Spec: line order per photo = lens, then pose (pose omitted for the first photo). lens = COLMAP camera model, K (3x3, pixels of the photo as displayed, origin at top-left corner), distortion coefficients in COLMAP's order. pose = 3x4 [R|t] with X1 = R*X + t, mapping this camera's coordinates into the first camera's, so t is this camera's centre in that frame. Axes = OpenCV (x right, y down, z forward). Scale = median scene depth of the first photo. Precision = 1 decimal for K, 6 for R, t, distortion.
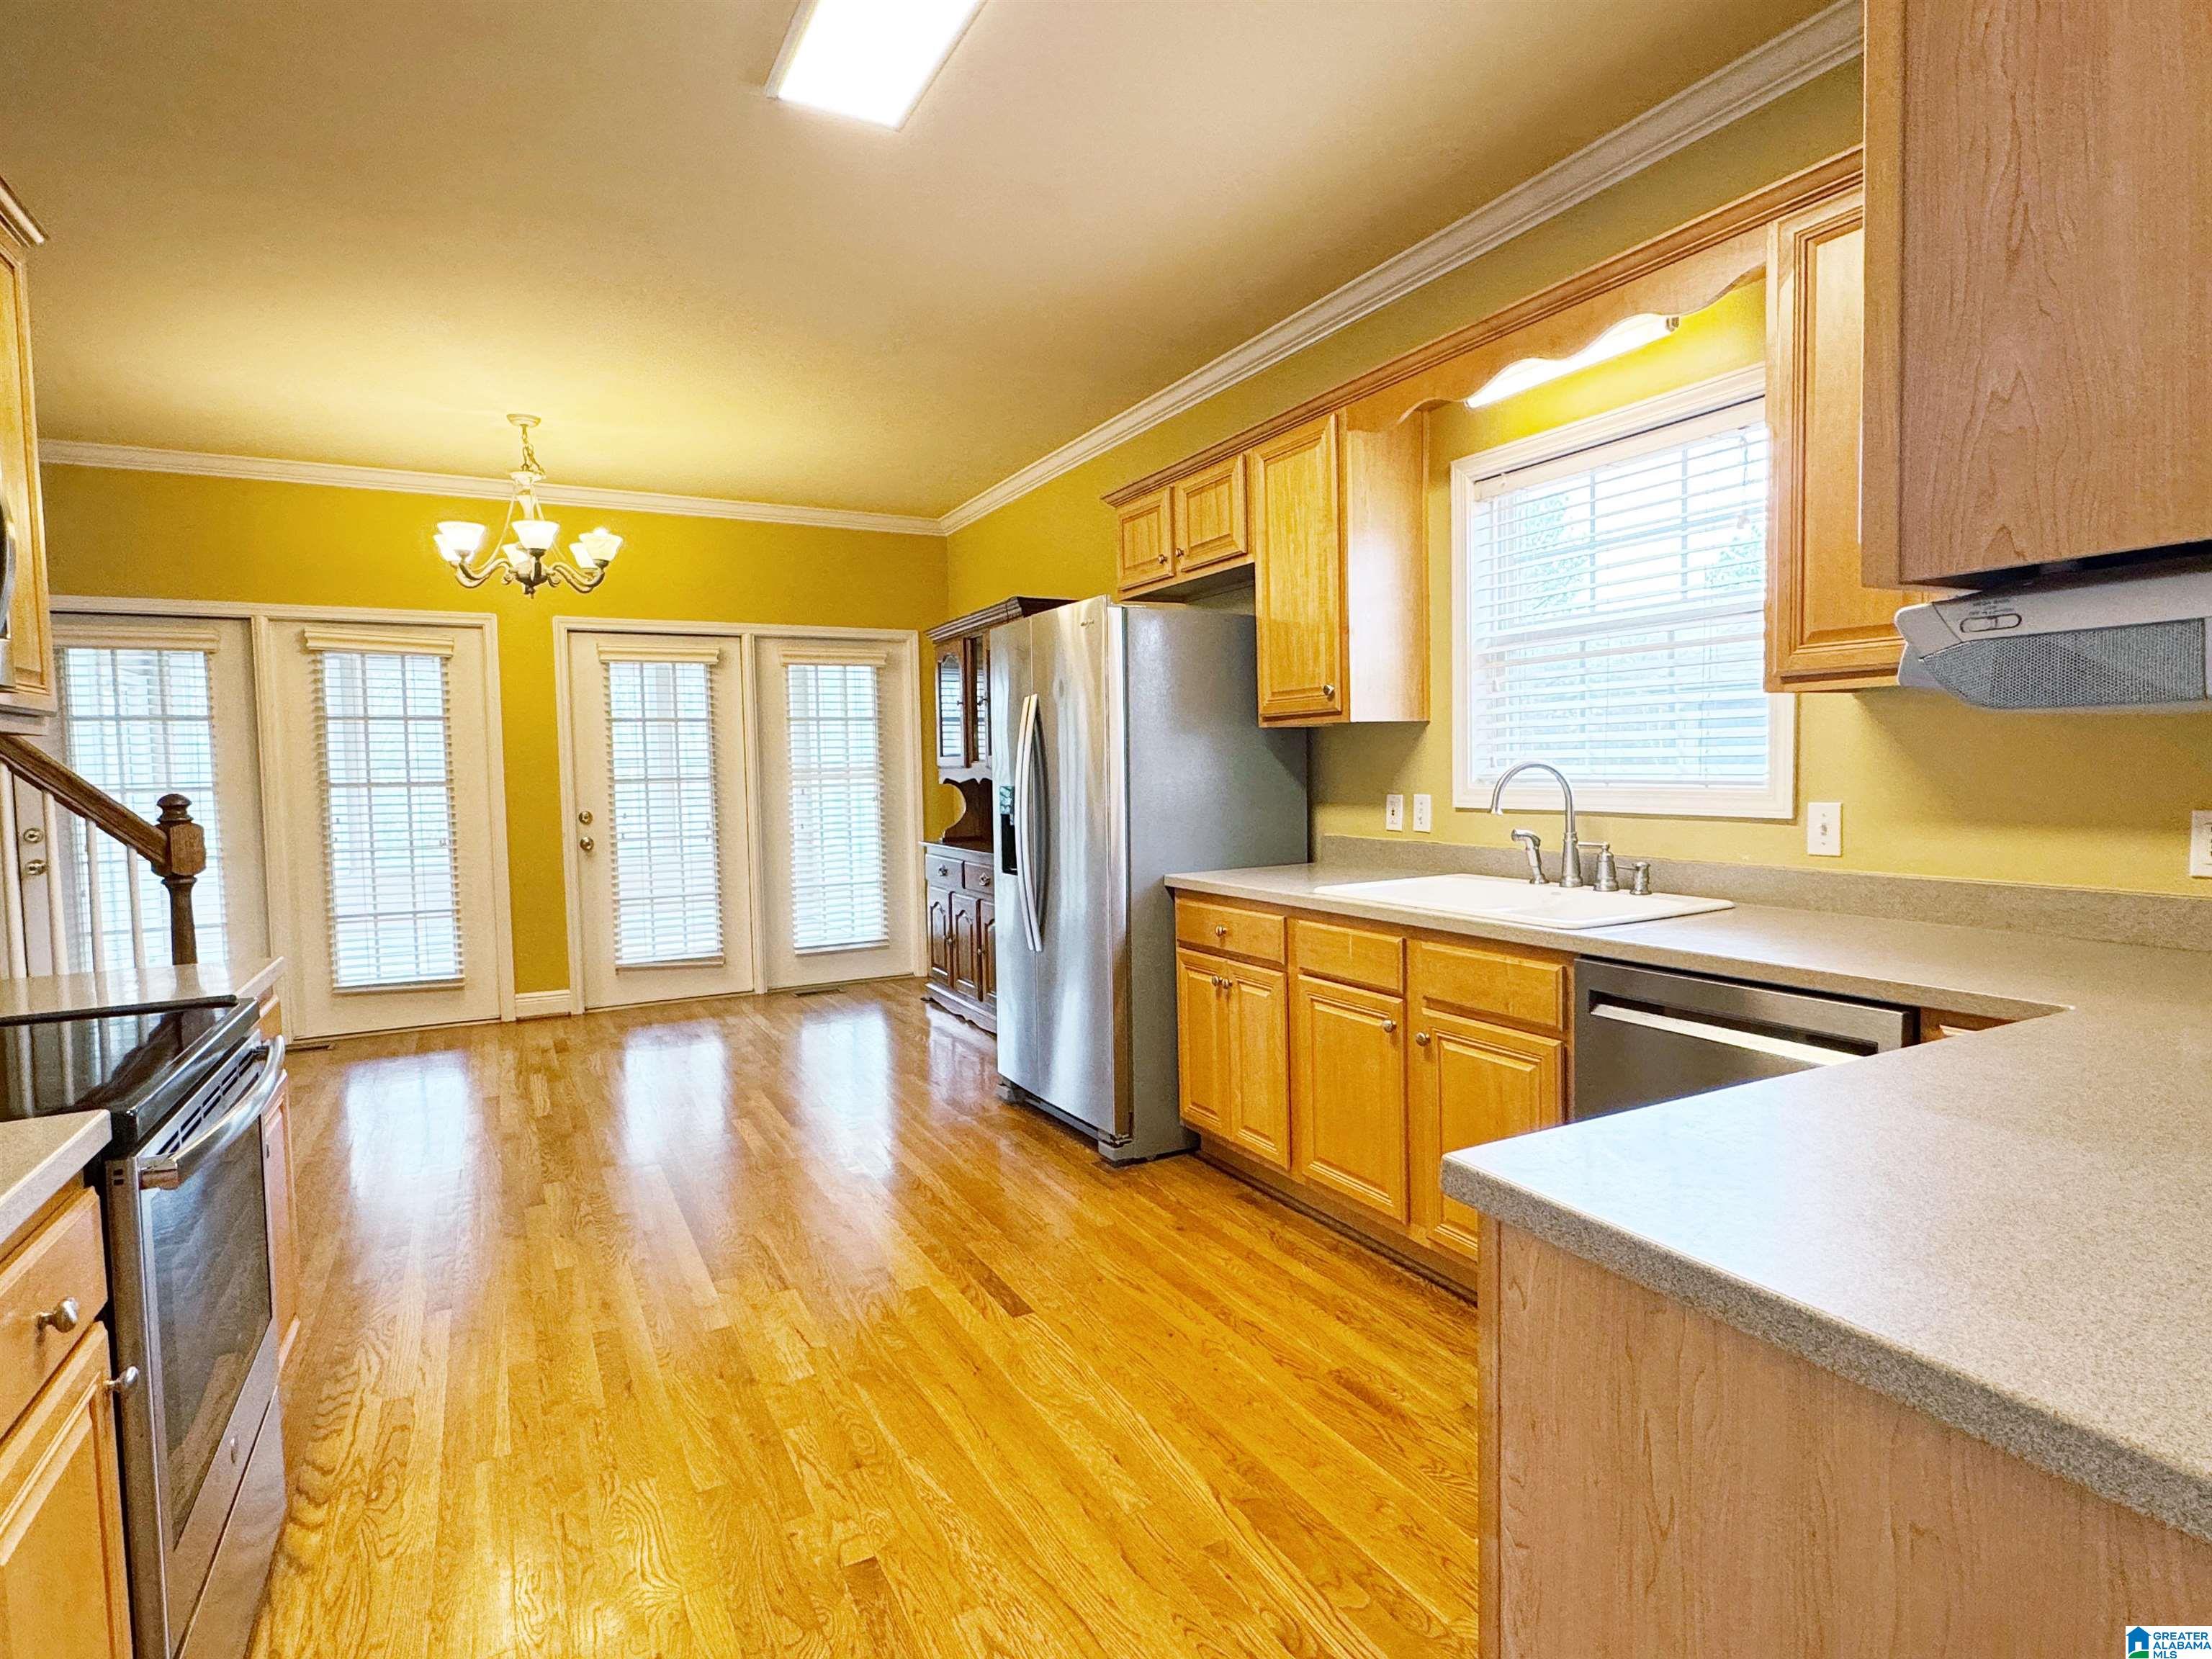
lens RADIAL K [[1143.1, 0, 1104.0], [0, 1143.1, 832.7], [0, 0, 1]] dist [-0.001940, 0.000531]
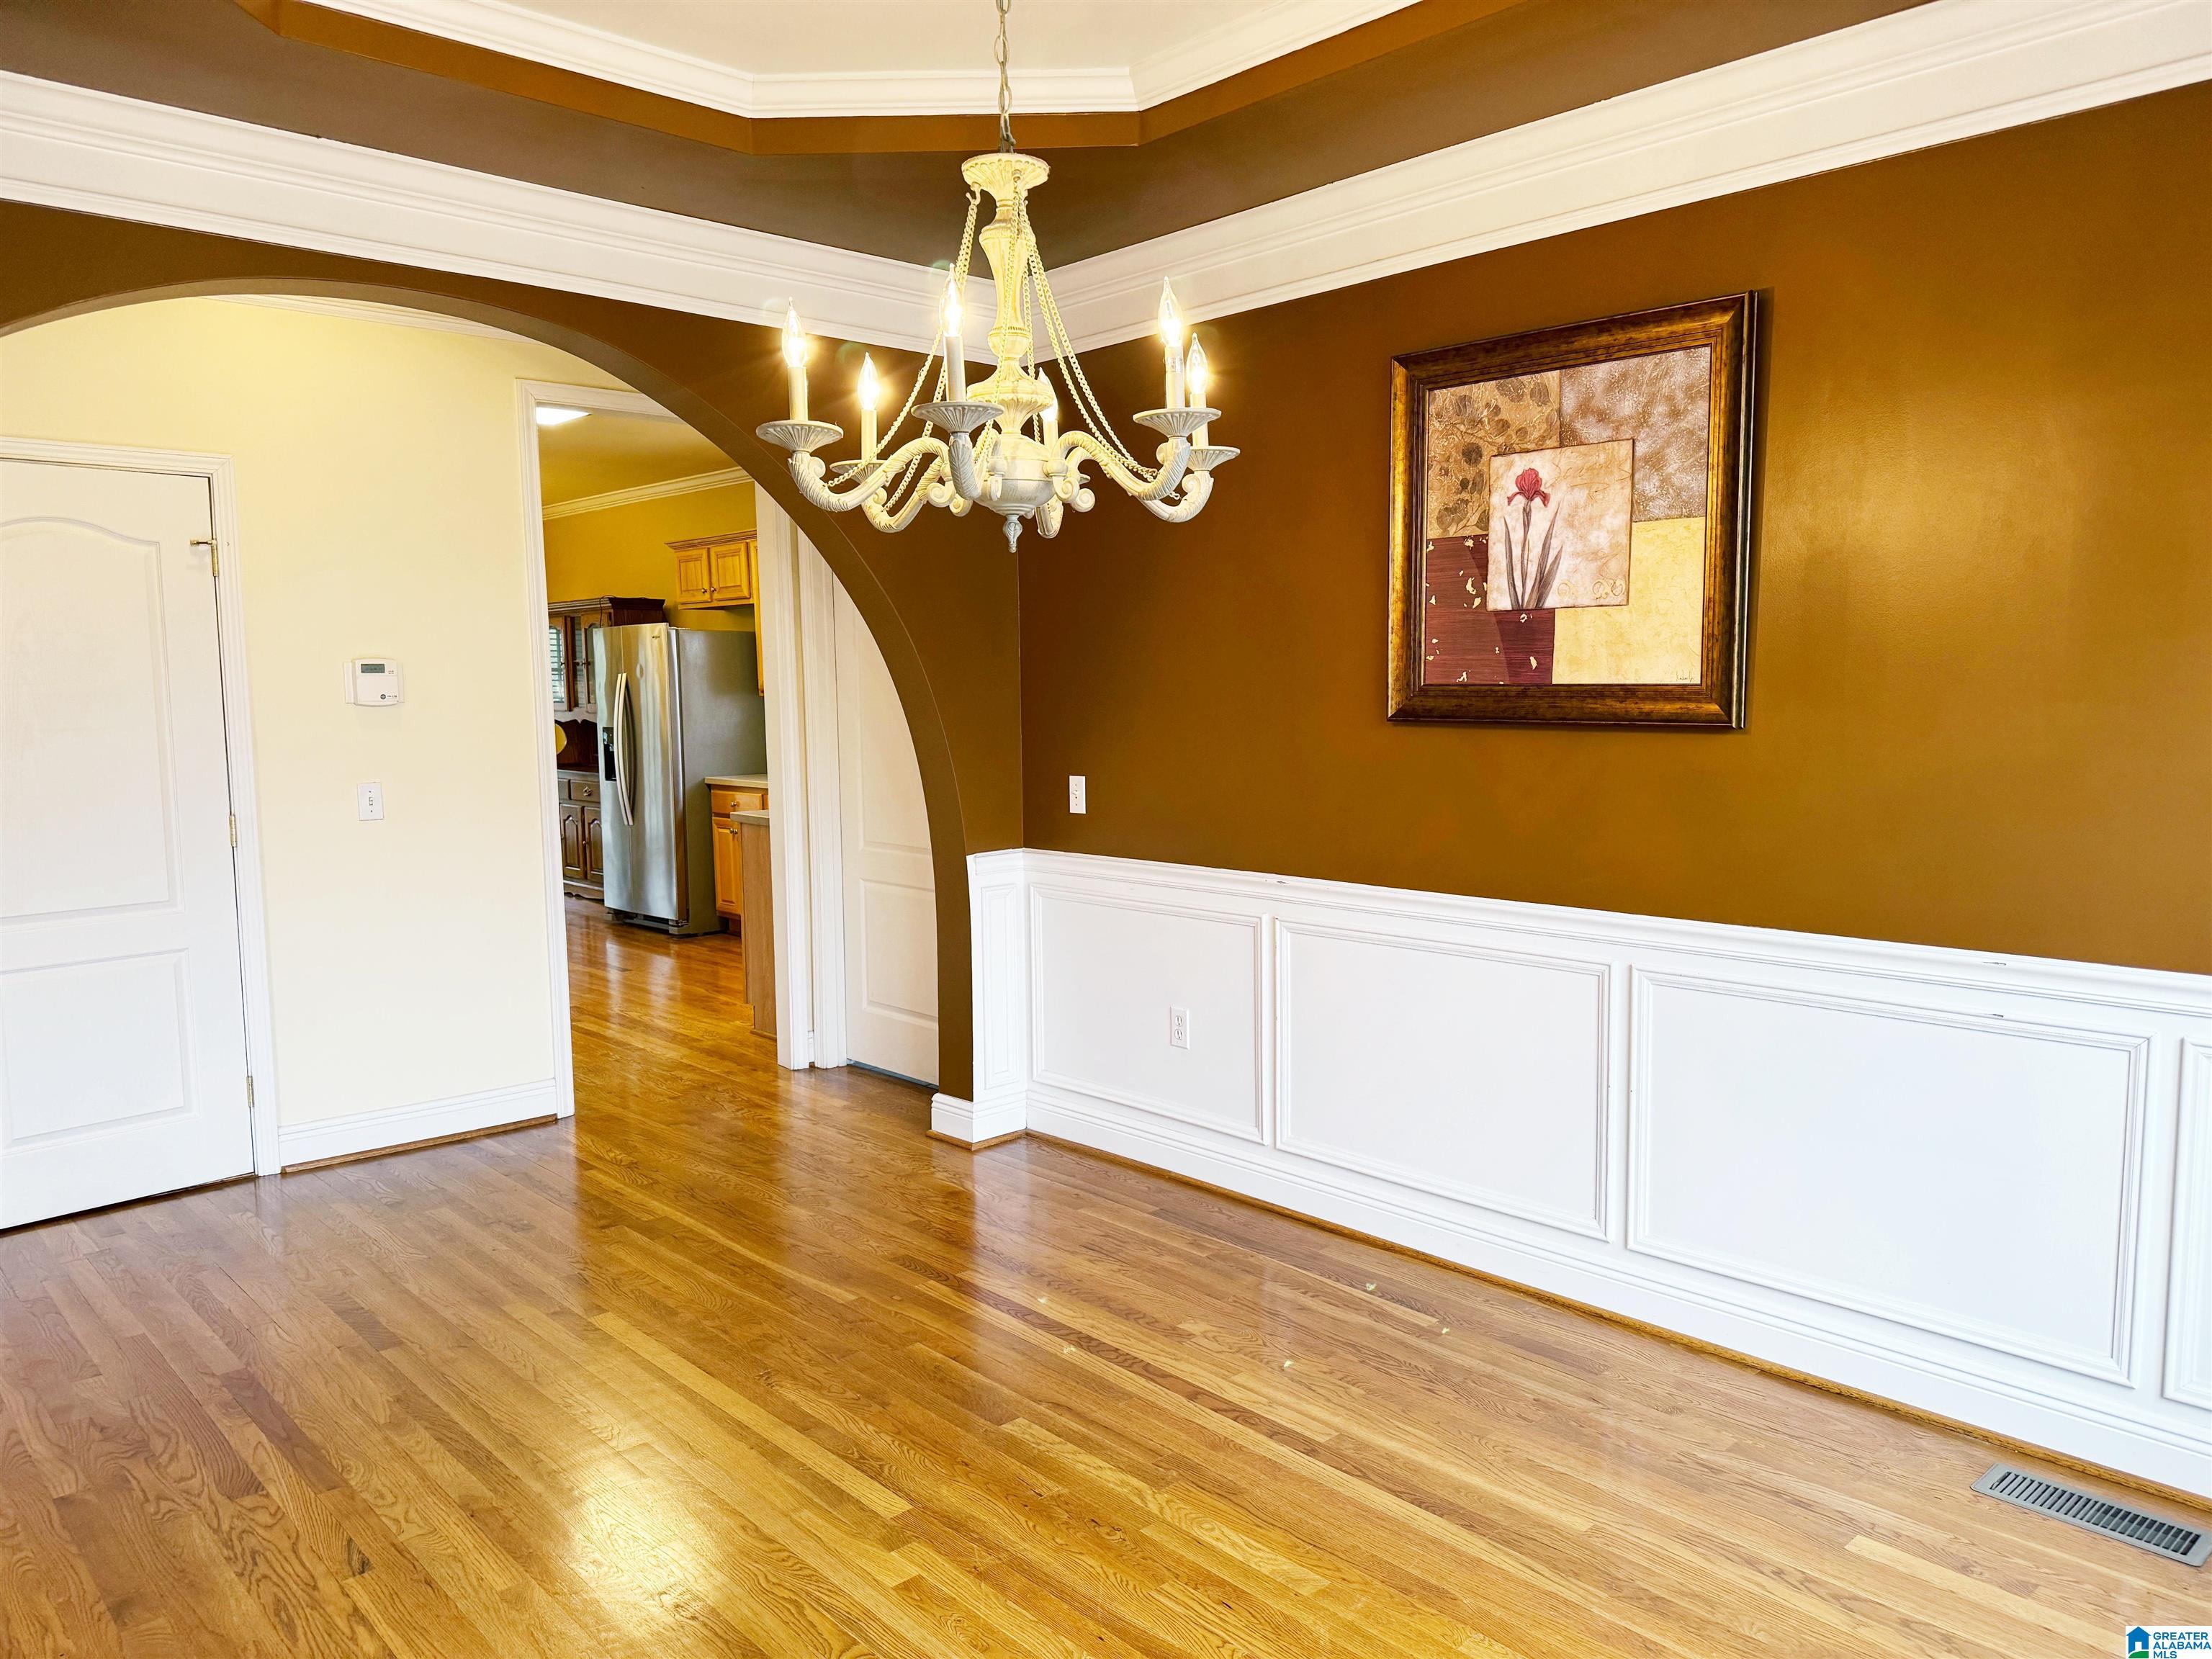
lens RADIAL K [[1559.2, 0, 1118.6], [0, 1559.2, 837.2], [0, 0, 1]] dist [0.052928, -0.042159]
pose [[0.966676, -0.016367, 0.255479, 0.040794], [0.006695, 0.999229, 0.038680, 0.031515], [-0.255915, -0.035680, 0.966041, -1.205865]]
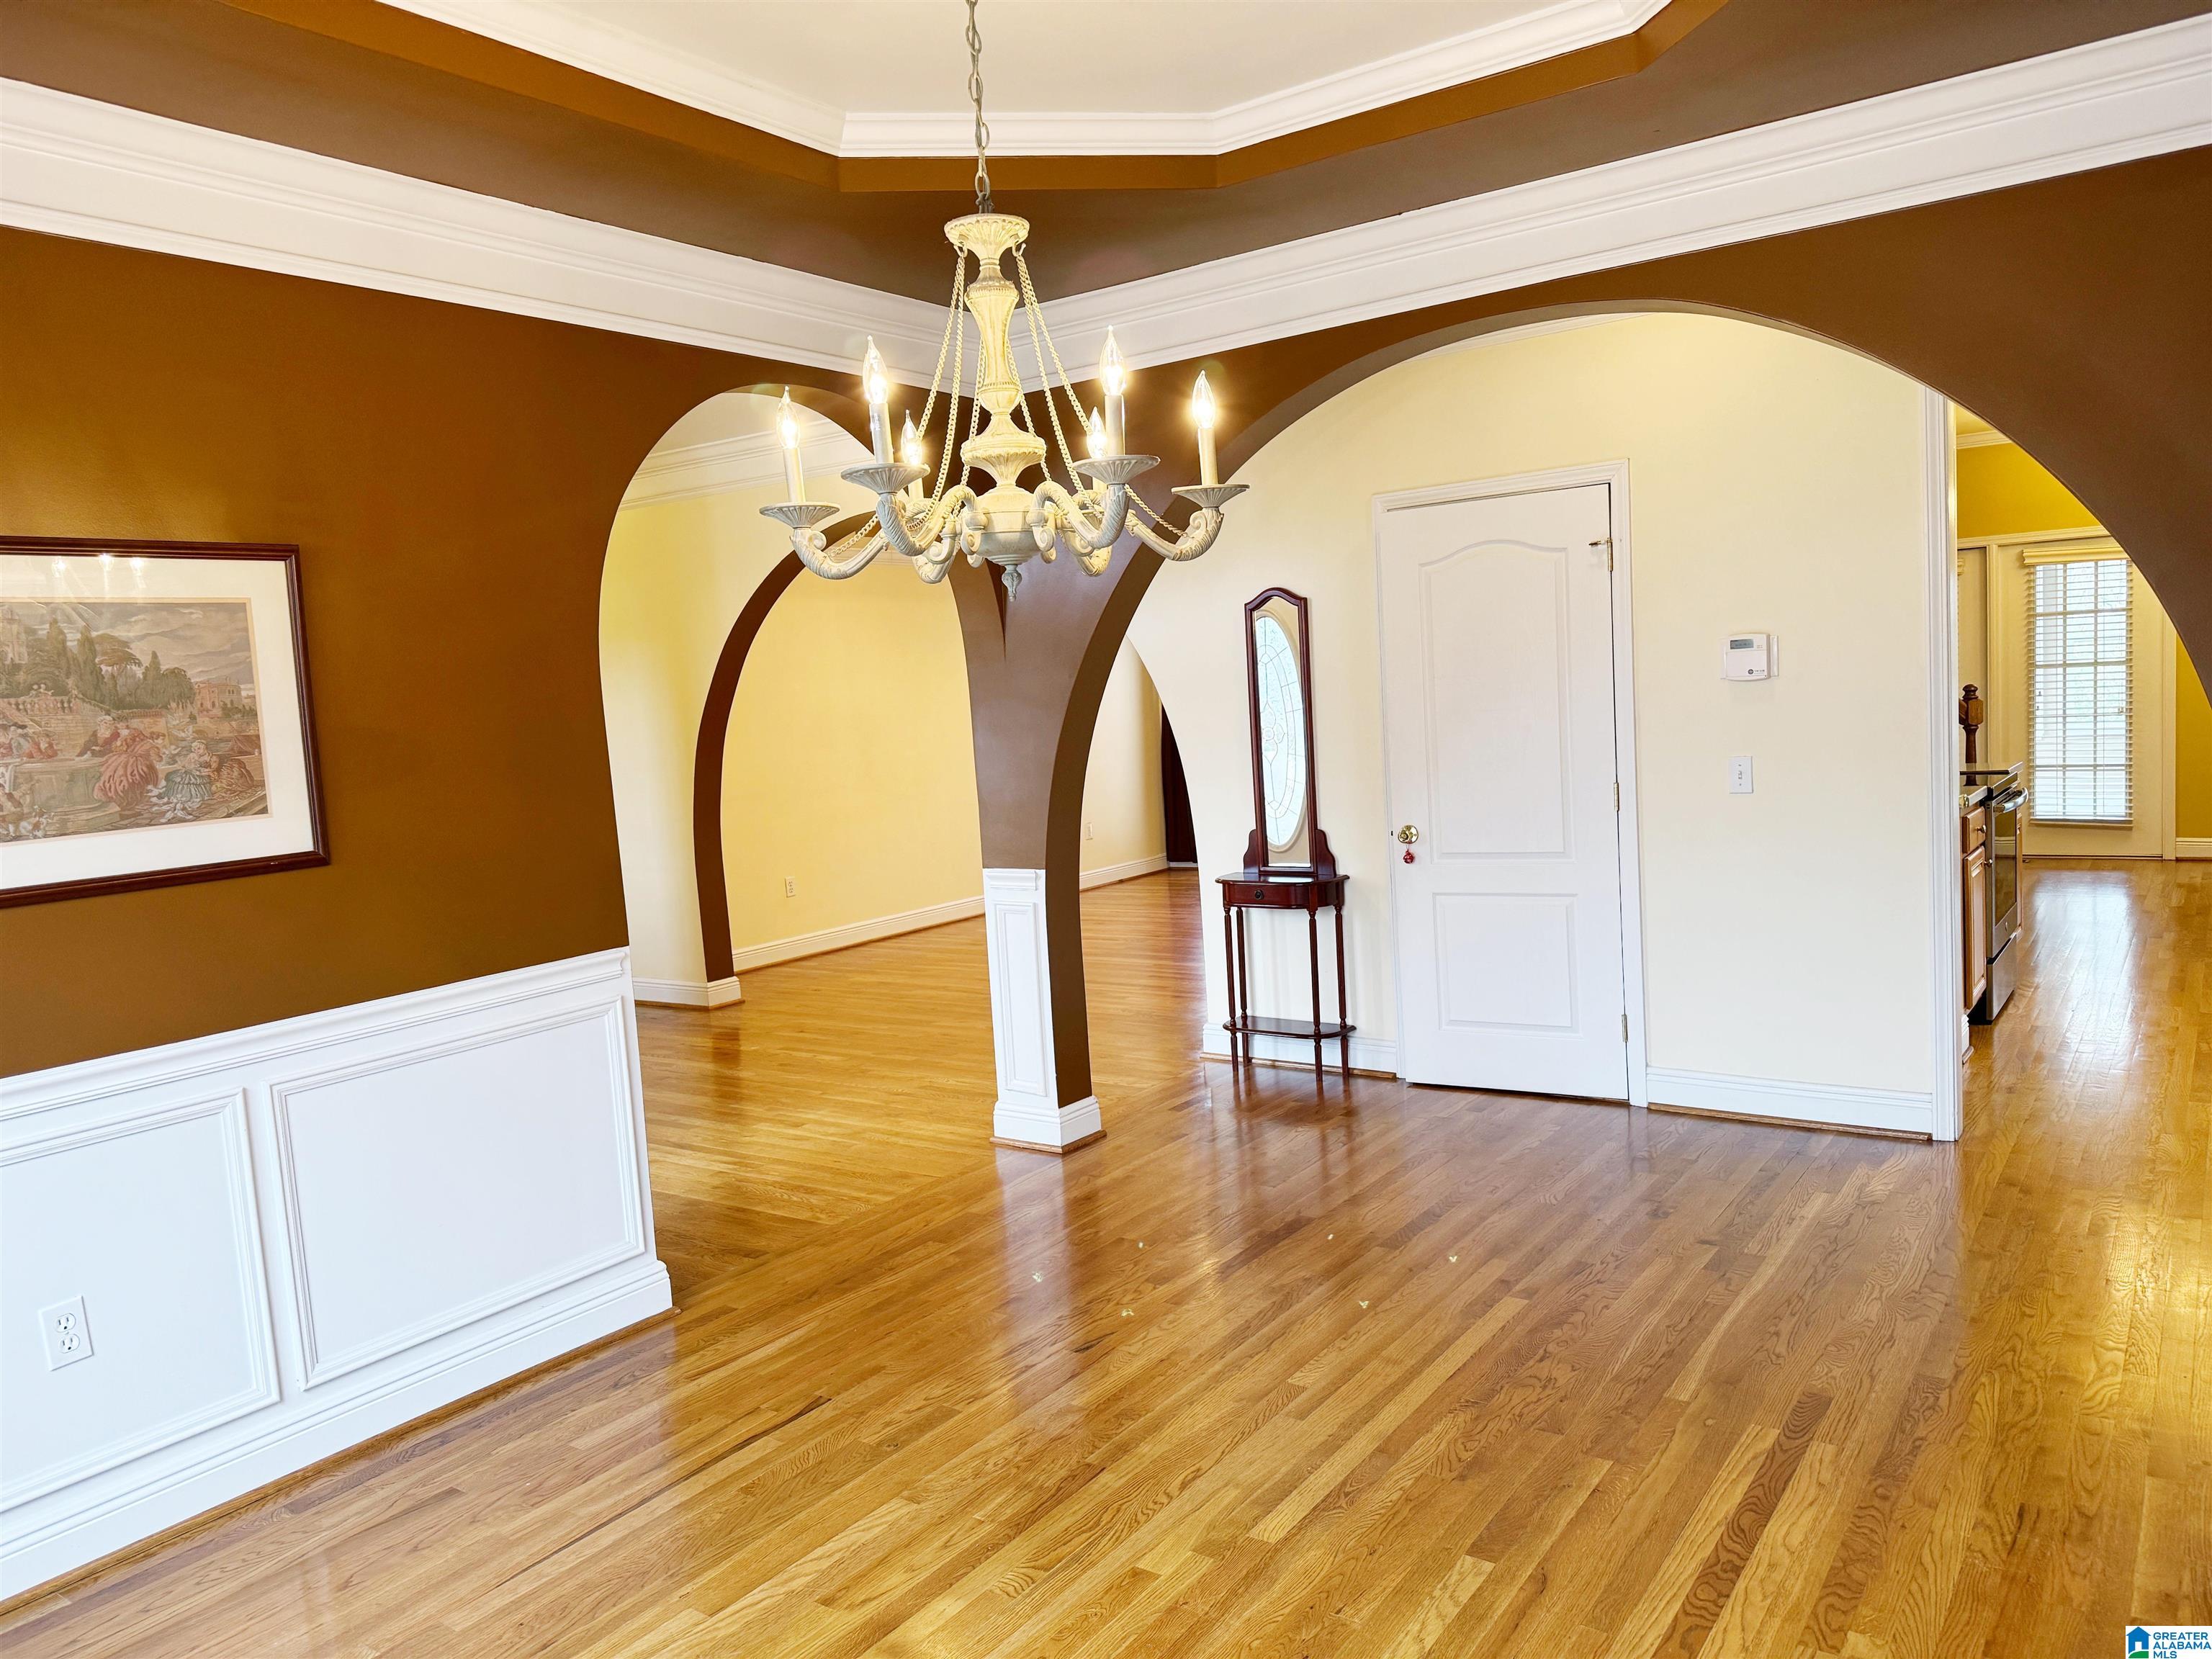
lens RADIAL K [[1556.9, 0, 1110.6], [0, 1556.9, 833.8], [0, 0, 1]] dist [0.141159, -0.190079]
pose [[0.447845, 0.075115, -0.890950, 0.593400], [0.000509, 0.996443, 0.084264, -0.005689], [0.894111, -0.038191, 0.446214, -0.928250]]
